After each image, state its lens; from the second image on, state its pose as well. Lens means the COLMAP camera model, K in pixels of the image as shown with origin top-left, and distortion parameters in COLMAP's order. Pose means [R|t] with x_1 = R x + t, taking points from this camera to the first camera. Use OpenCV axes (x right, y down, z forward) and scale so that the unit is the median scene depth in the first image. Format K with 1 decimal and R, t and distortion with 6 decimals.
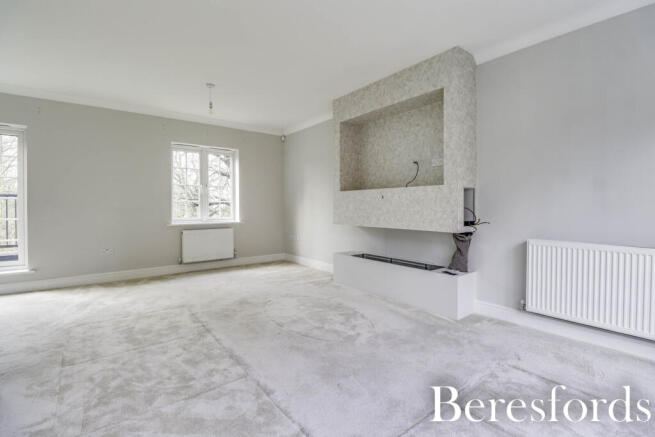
lens RADIAL K [[313.1, 0, 328.6], [0, 313.1, 208.9], [0, 0, 1]] dist [-0.000402, -0.000091]
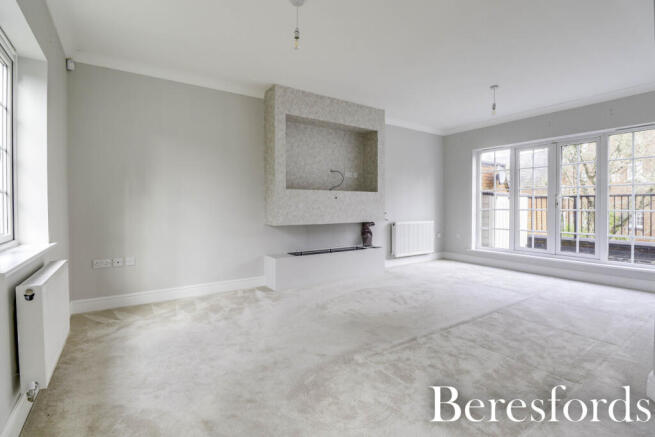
lens RADIAL K [[313.1, 0, 328.6], [0, 313.1, 208.9], [0, 0, 1]] dist [-0.000402, -0.000091]
pose [[0.053774, -0.009746, 0.998506, -0.975590], [0.006483, 0.999935, 0.009411, -0.006532], [-0.998532, 0.005968, 0.053834, 0.921084]]
